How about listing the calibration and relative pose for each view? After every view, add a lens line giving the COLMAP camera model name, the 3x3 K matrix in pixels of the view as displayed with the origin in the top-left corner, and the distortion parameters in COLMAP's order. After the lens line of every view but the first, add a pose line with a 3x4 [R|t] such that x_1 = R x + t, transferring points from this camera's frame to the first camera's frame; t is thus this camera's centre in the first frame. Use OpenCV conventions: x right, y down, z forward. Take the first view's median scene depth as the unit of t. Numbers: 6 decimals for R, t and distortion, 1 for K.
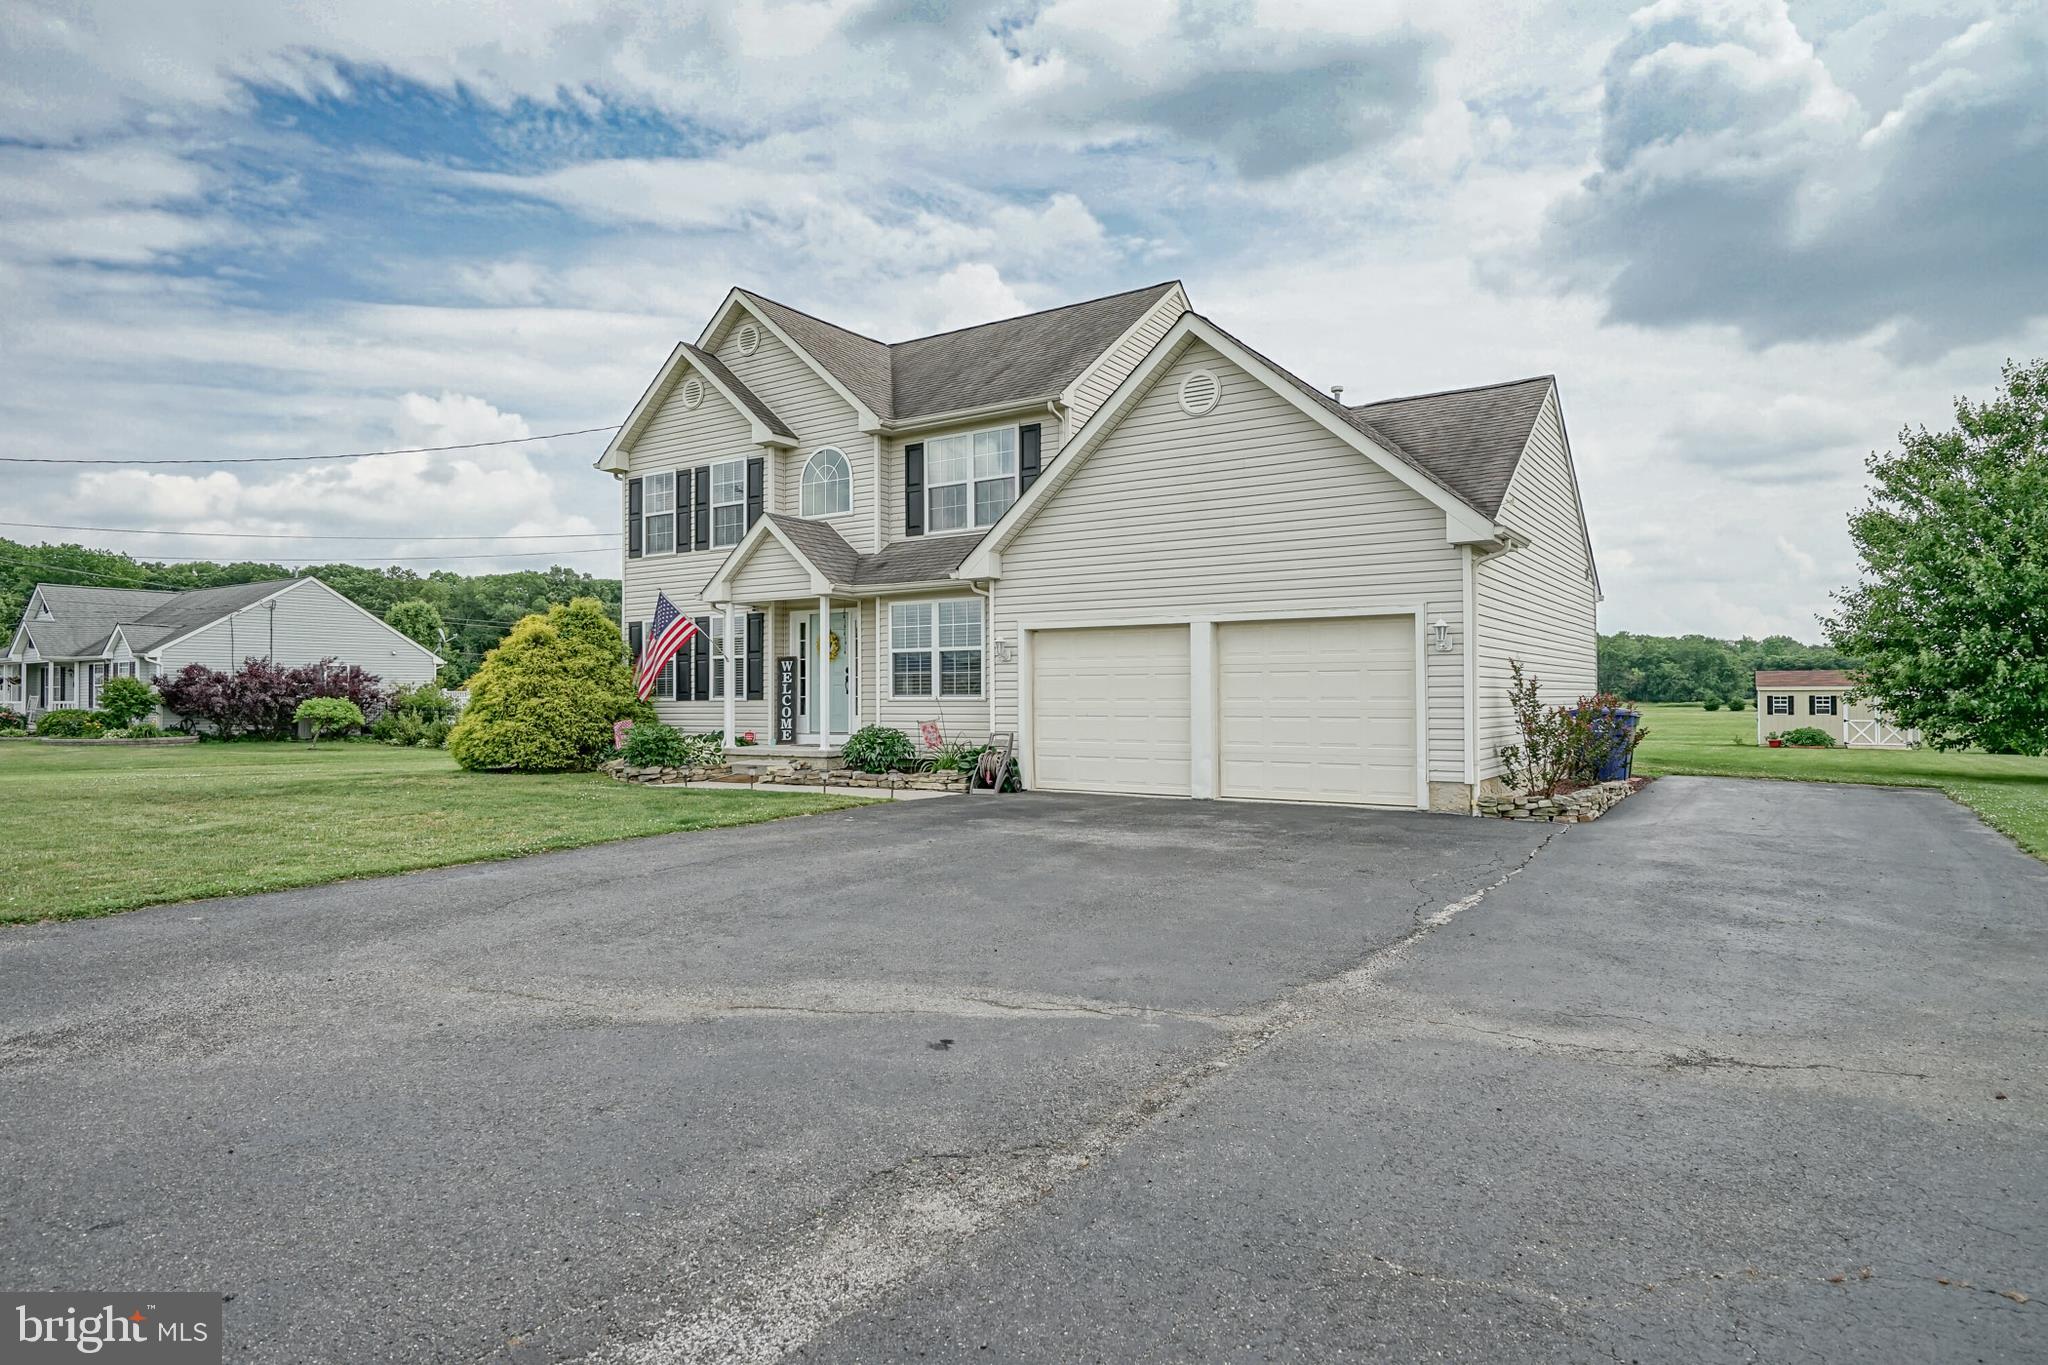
lens RADIAL K [[1172.4, 0, 1023.8], [0, 1172.4, 679.5], [0, 0, 1]] dist [0.019818, -0.000186]
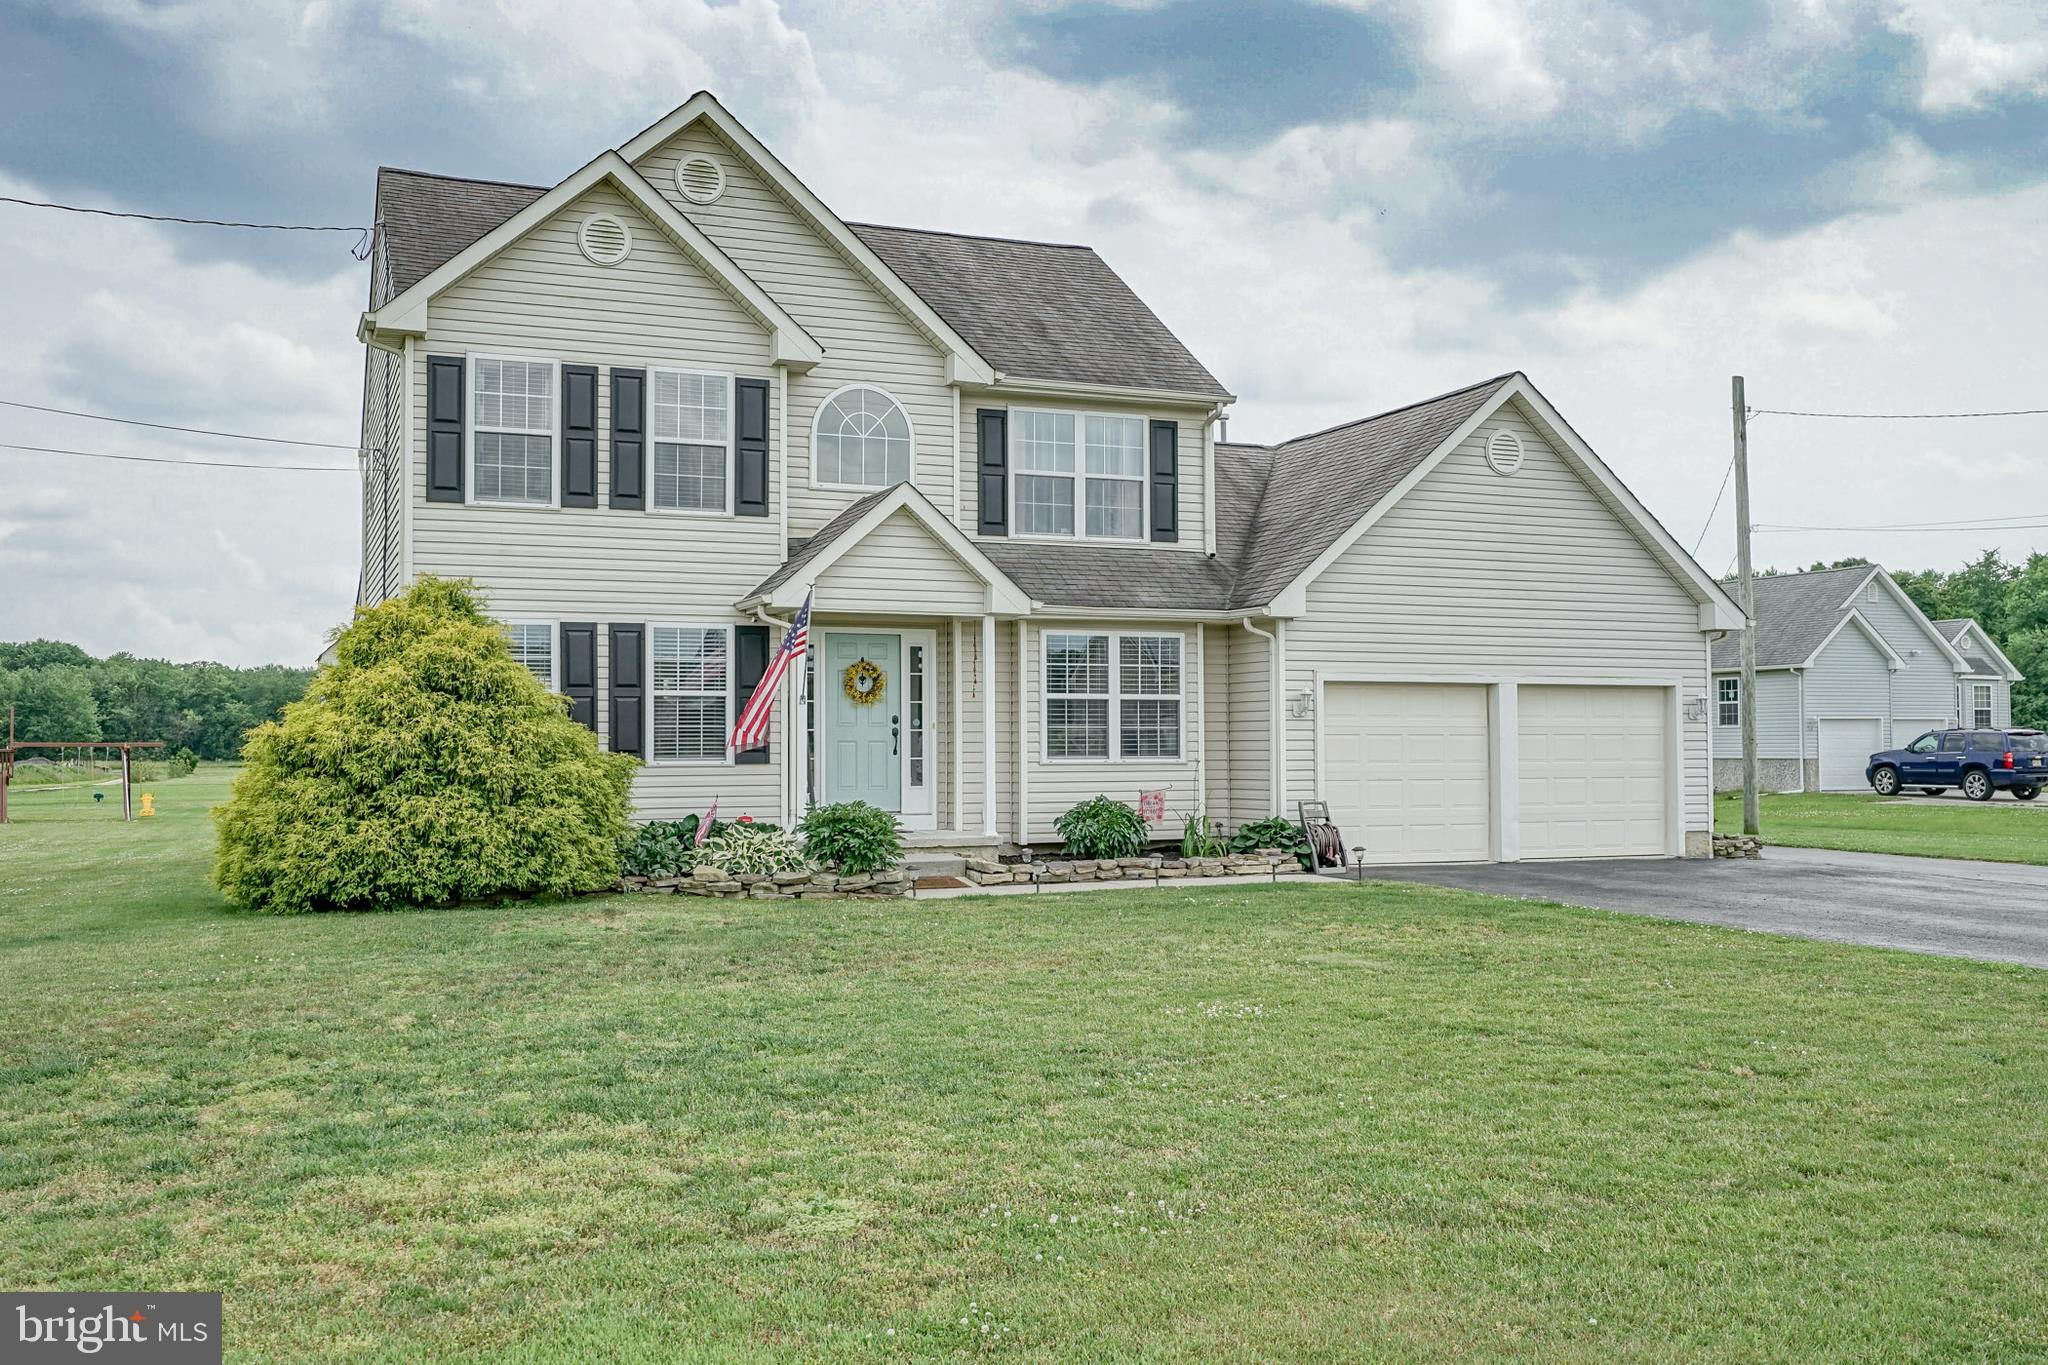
lens RADIAL K [[1760.7, 0, 1024.1], [0, 1760.7, 683.0], [0, 0, 1]] dist [-0.011147, -0.004353]
pose [[0.569025, 0.033033, 0.821656, -0.984292], [-0.013370, 0.999432, -0.030921, 0.001700], [-0.822211, 0.006610, 0.569144, 0.371833]]
